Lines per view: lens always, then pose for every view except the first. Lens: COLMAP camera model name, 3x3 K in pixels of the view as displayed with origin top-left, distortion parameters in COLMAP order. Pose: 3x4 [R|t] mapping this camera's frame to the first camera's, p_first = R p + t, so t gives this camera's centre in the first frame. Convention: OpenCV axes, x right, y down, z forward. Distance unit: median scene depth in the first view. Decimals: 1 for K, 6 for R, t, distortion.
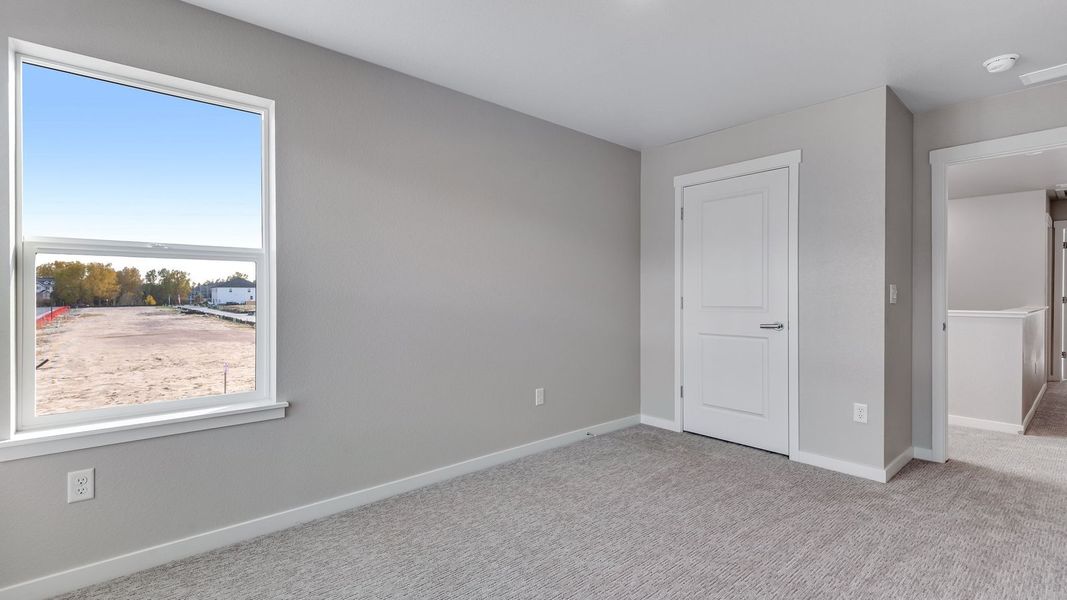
lens RADIAL K [[482.6, 0, 527.4], [0, 482.6, 300.4], [0, 0, 1]] dist [-0.001718, -0.000683]
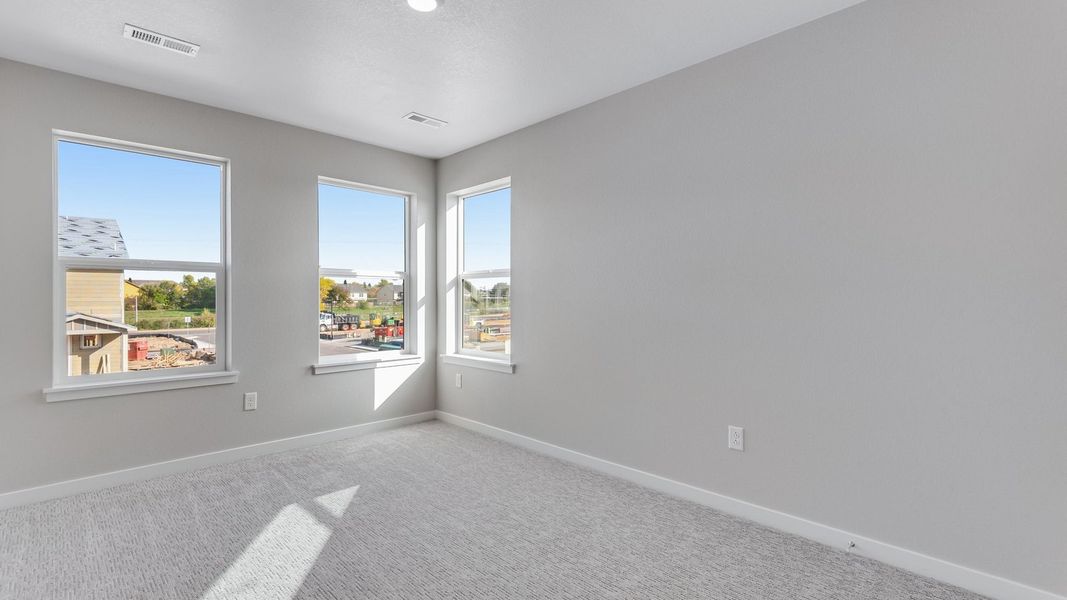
lens RADIAL K [[482.6, 0, 527.4], [0, 482.6, 300.4], [0, 0, 1]] dist [-0.001718, -0.000683]
pose [[0.045492, 0.008015, -0.998933, 0.816192], [-0.014035, 0.999874, 0.007383, -0.006188], [0.998866, 0.013684, 0.045599, 0.738267]]
